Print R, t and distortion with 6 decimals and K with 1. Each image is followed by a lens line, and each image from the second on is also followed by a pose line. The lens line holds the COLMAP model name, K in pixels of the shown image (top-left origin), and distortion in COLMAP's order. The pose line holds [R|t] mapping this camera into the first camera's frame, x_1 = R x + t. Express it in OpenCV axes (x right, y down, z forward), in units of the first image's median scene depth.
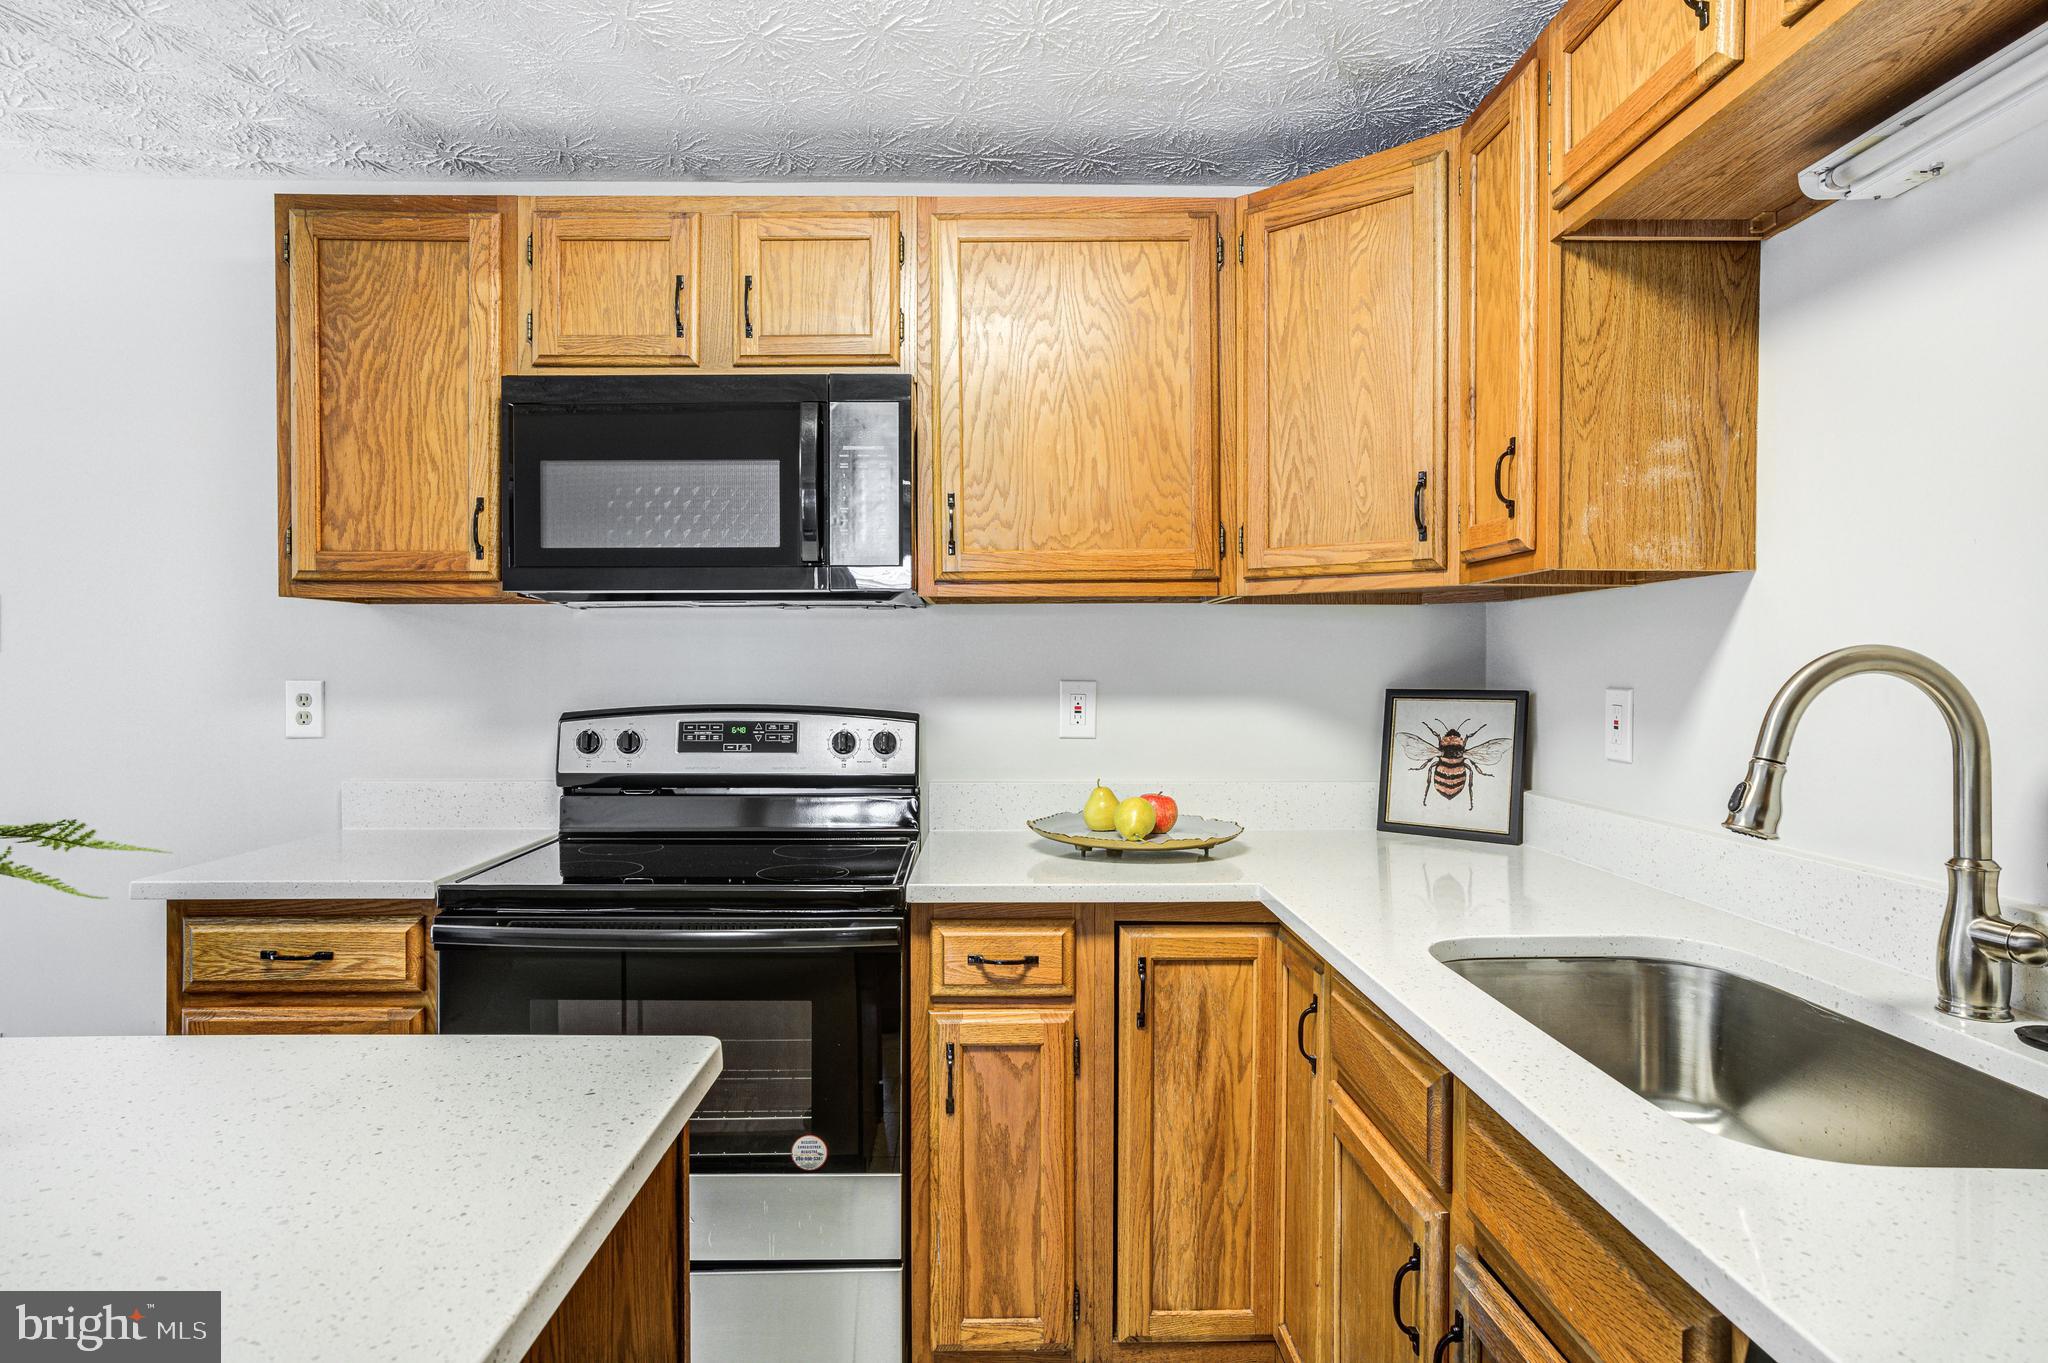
lens RADIAL K [[1167.1, 0, 1017.7], [0, 1167.1, 682.3], [0, 0, 1]] dist [-0.060256, 0.061714]
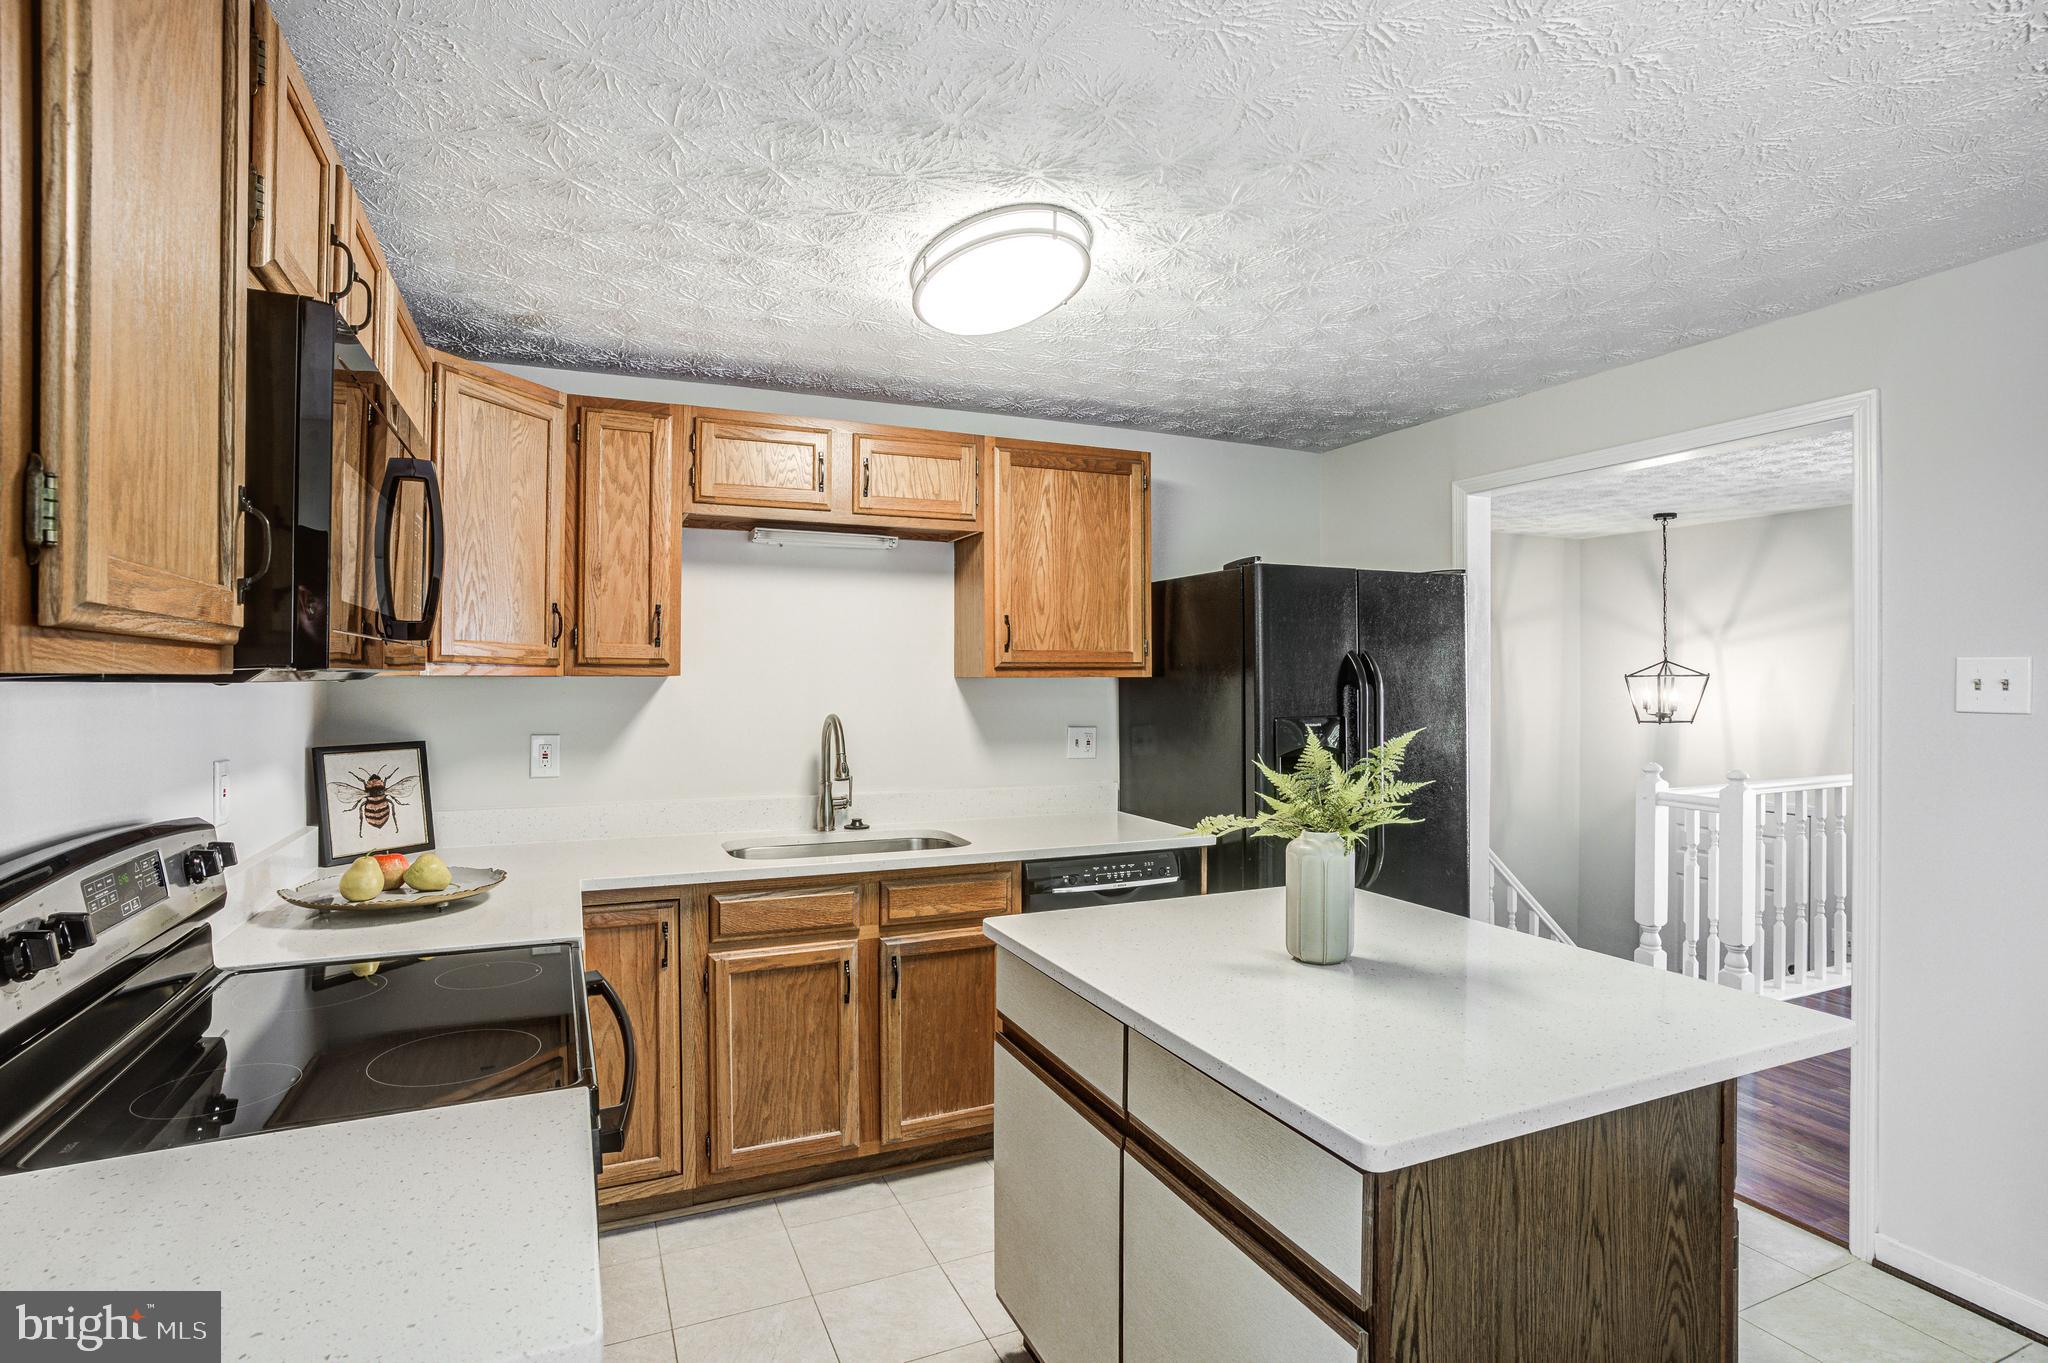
lens RADIAL K [[1014.7, 0, 1031.5], [0, 1014.7, 678.5], [0, 0, 1]] dist [-0.066843, 0.044034]
pose [[-0.396693, -0.004439, 0.917940, -1.024525], [0.007981, 0.999934, 0.008285, -0.076623], [-0.917916, 0.010613, -0.396632, 0.842853]]
